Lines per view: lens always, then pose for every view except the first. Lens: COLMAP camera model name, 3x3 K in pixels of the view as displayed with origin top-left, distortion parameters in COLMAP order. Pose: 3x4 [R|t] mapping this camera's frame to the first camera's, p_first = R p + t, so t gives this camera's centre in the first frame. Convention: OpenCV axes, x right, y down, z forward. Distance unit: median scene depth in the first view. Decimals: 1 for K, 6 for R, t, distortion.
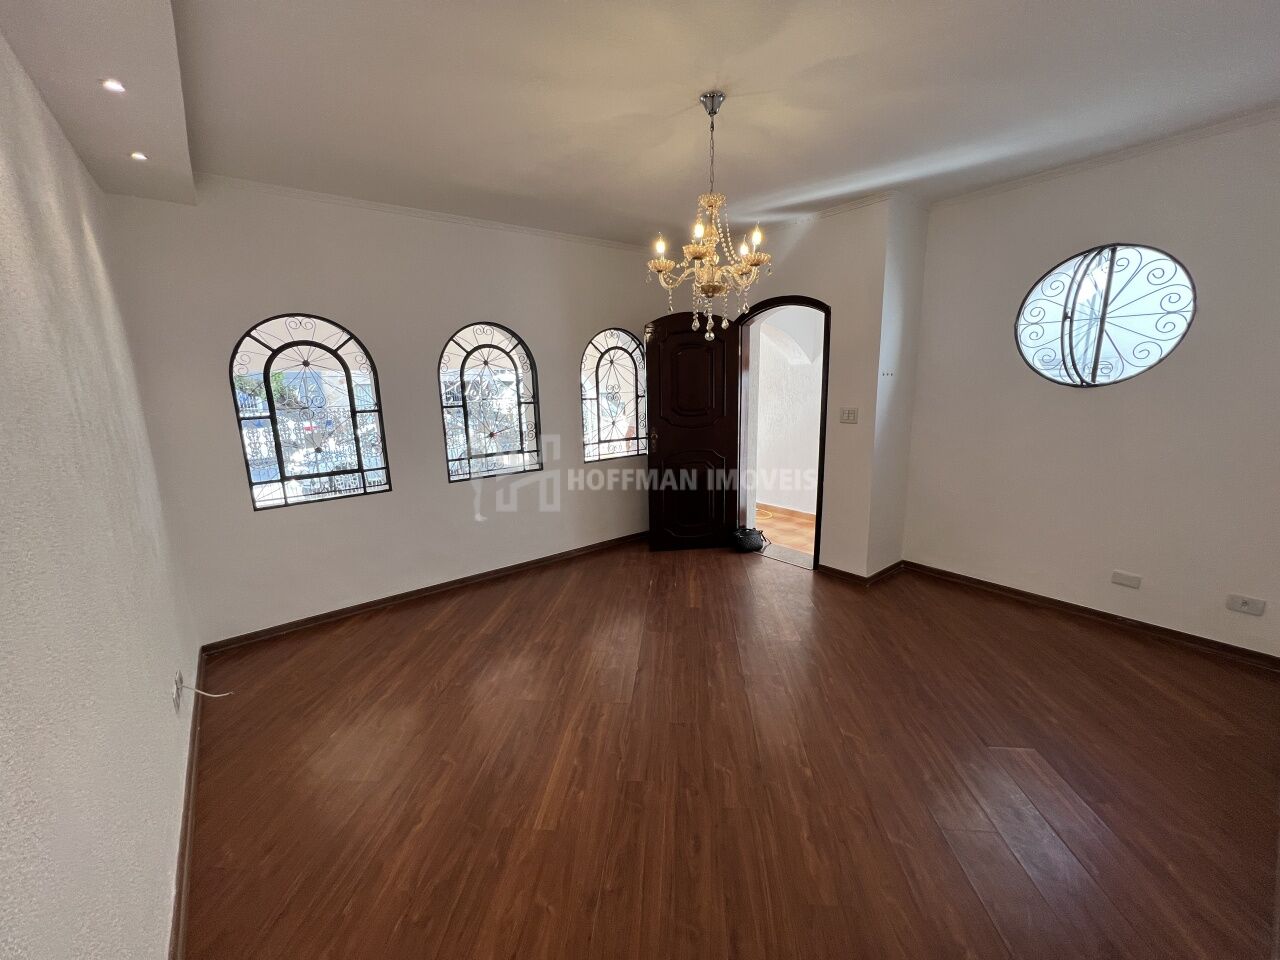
lens RADIAL K [[510.9, 0, 640.8], [0, 510.9, 483.2], [0, 0, 1]] dist [-0.002245, 0.000207]
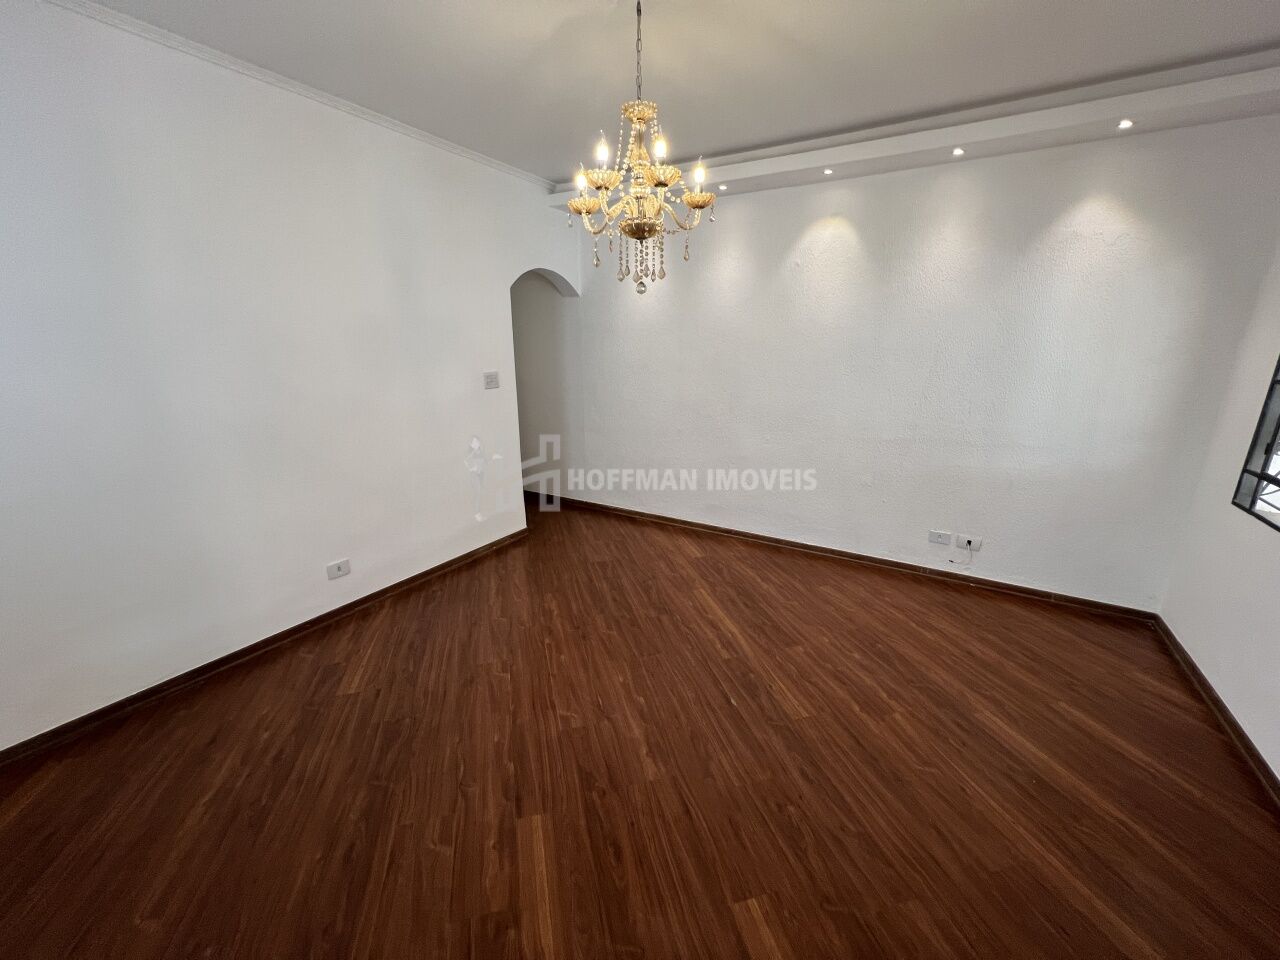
lens RADIAL K [[510.9, 0, 640.8], [0, 510.9, 483.2], [0, 0, 1]] dist [-0.002245, 0.000207]
pose [[-0.937772, 0.116115, -0.327262, 0.404515], [-0.047479, 0.890712, 0.452083, -0.349724], [0.343990, 0.439489, -0.829772, 1.673971]]
